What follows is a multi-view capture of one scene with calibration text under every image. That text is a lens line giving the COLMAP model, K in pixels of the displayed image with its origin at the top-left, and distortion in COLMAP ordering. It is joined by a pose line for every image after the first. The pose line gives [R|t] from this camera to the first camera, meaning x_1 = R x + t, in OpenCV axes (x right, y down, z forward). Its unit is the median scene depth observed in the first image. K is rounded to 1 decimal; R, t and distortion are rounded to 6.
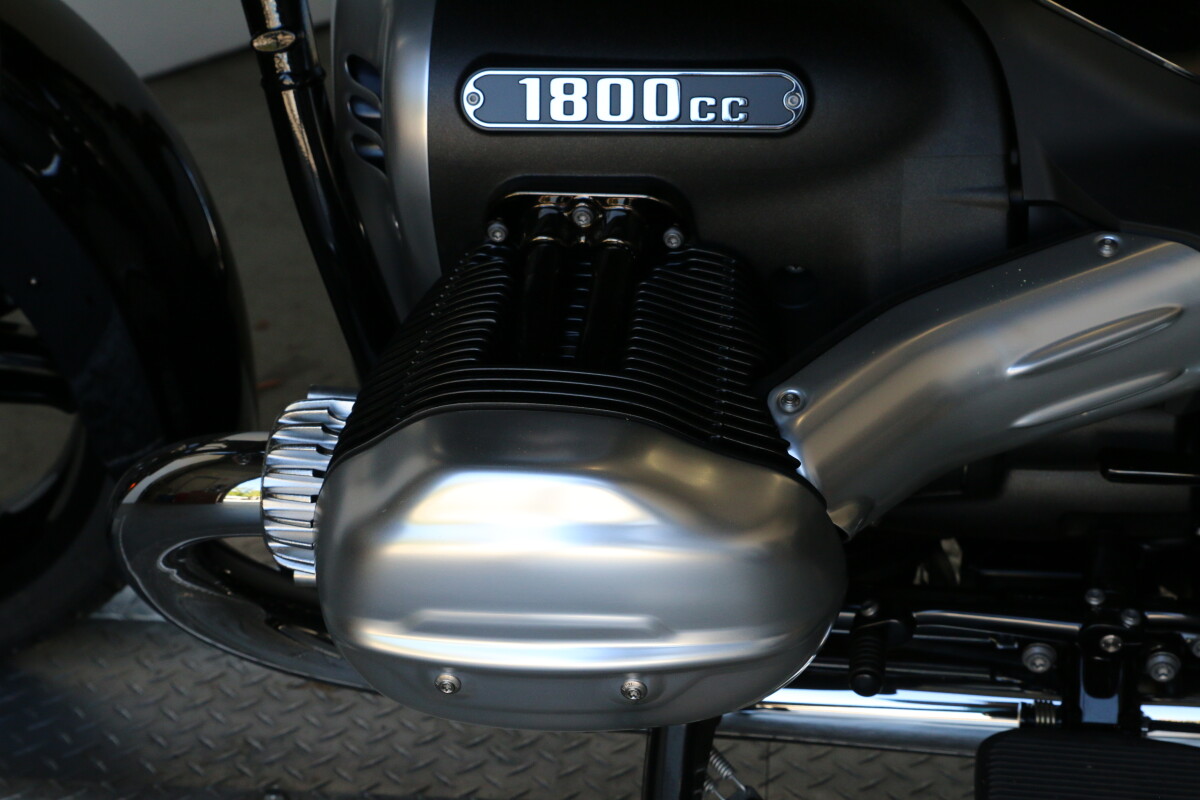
lens RADIAL K [[2658.1, 0, 592.8], [0, 2658.1, 395.8], [0, 0, 1]] dist [0.053839, 0.000000]
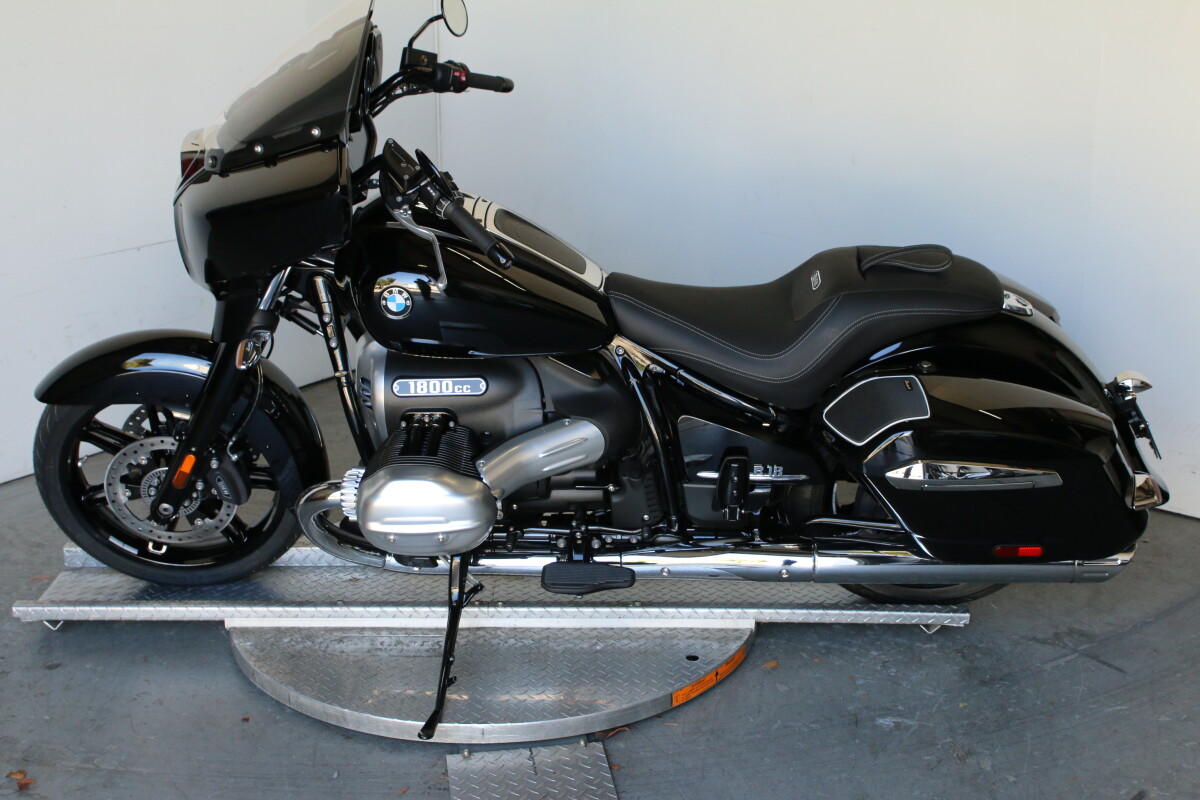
lens RADIAL K [[1568.7, 0, 594.8], [0, 1568.7, 390.1], [0, 0, 1]] dist [-0.065723, 0.000000]
pose [[0.996806, -0.023322, 0.076376, 0.061097], [0.033127, 0.990994, -0.129741, 0.175872], [-0.072662, 0.131857, 0.988602, -1.124024]]
